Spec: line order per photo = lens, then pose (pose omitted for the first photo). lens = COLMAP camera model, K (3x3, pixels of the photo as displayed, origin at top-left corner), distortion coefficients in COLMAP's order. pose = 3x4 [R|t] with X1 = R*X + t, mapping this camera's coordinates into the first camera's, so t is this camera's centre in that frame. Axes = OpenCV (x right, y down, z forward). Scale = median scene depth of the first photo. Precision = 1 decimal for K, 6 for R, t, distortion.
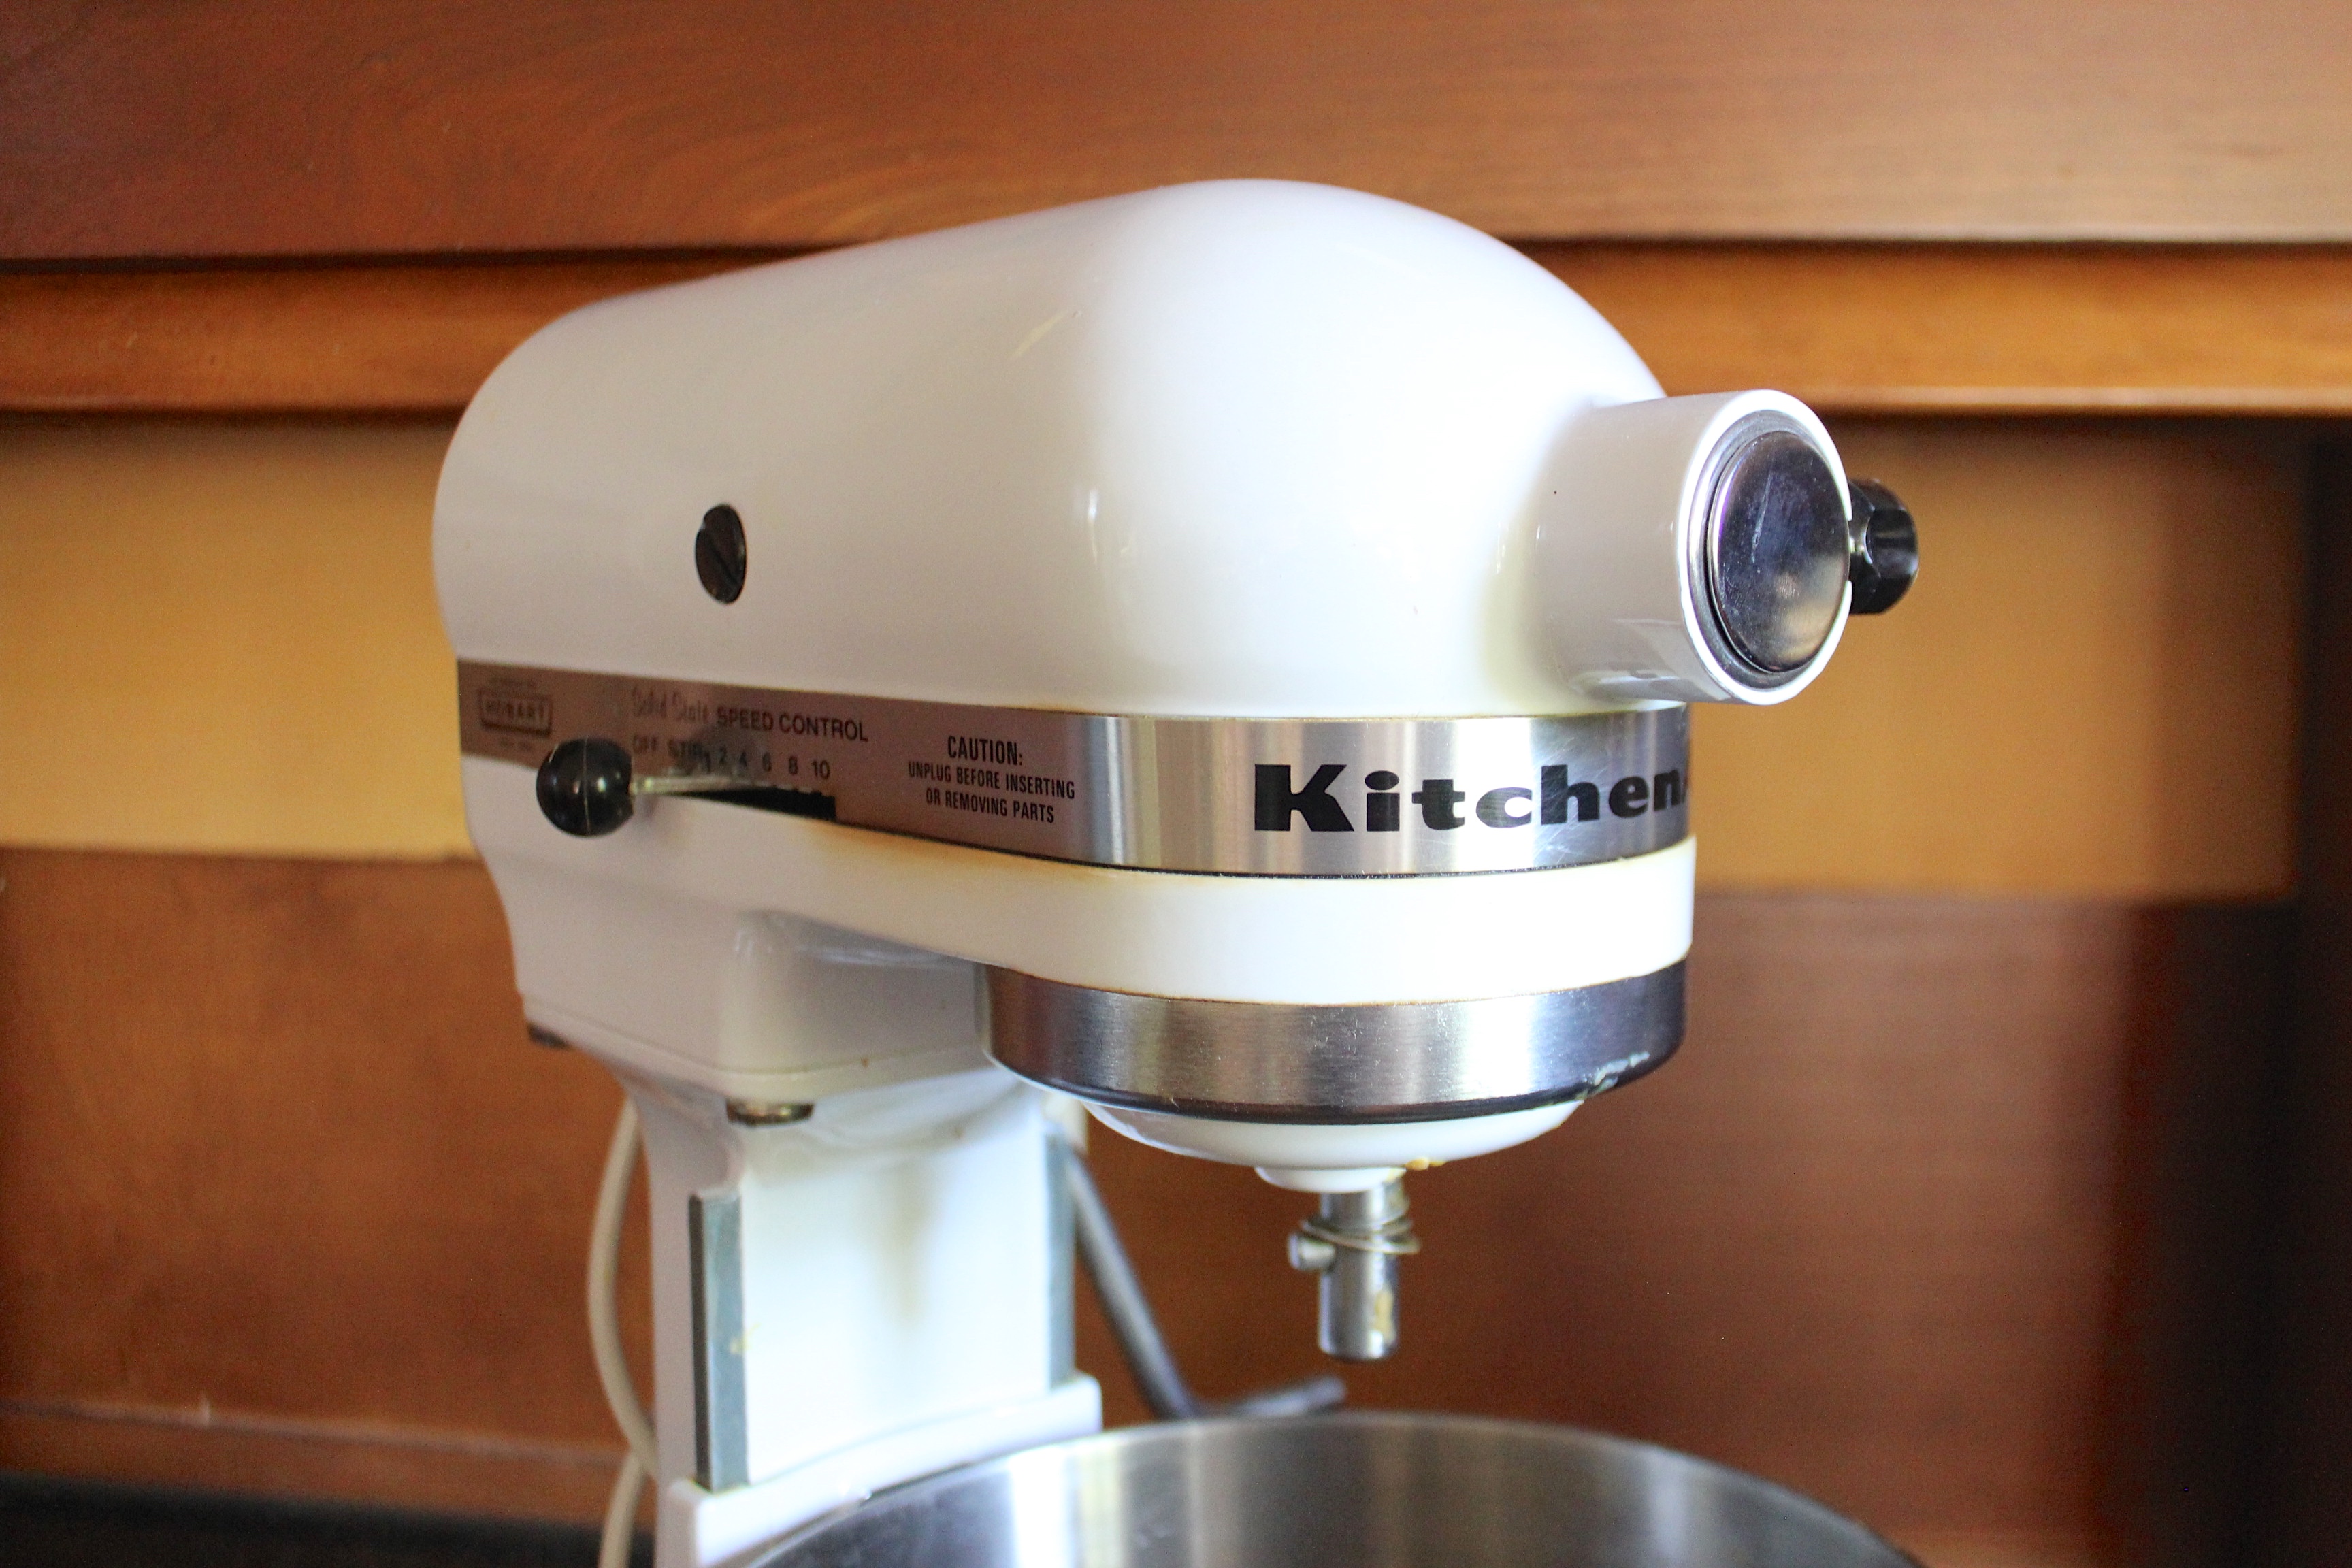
lens RADIAL K [[2122.3, 0, 1184.7], [0, 2122.3, 613.1], [0, 0, 1]] dist [-0.005447, -0.004498]
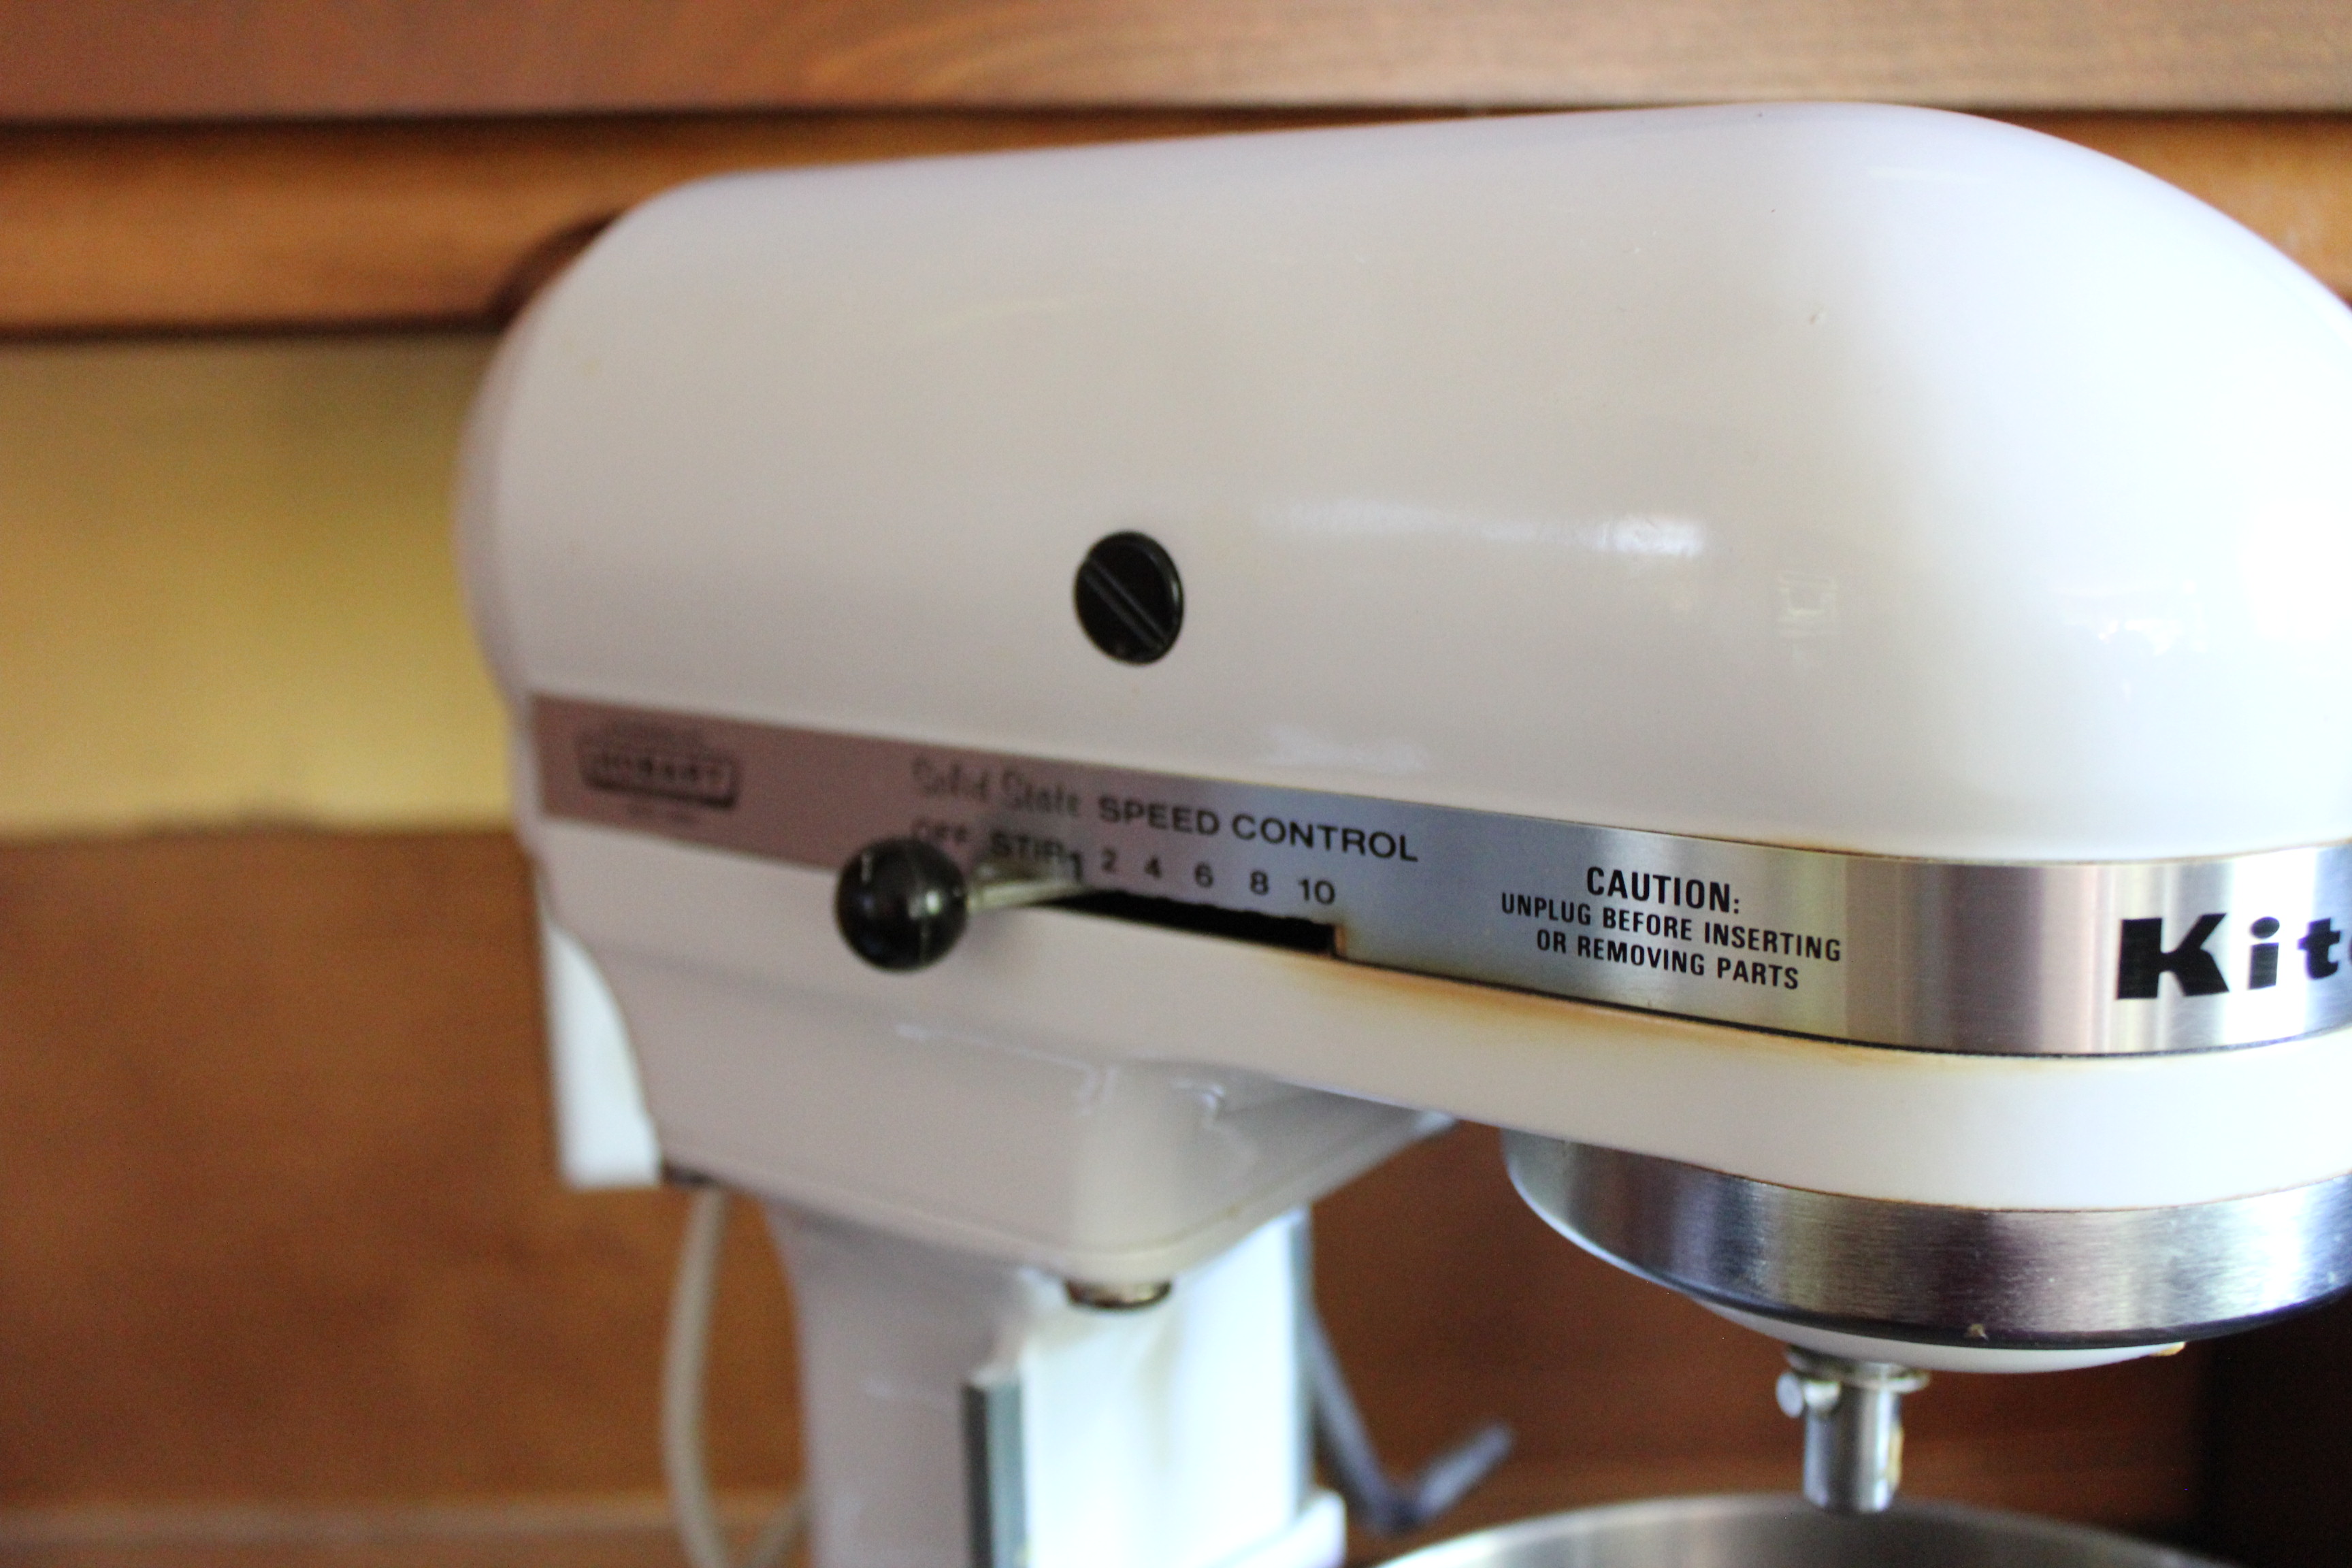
lens RADIAL K [[2372.0, 0, 1169.5], [0, 2372.0, 607.7], [0, 0, 1]] dist [-0.041348, 0.020660]
pose [[0.974062, -0.045154, 0.221729, -0.443116], [0.022907, 0.994531, 0.101900, -0.124726], [-0.225118, -0.094178, 0.969769, 0.220534]]
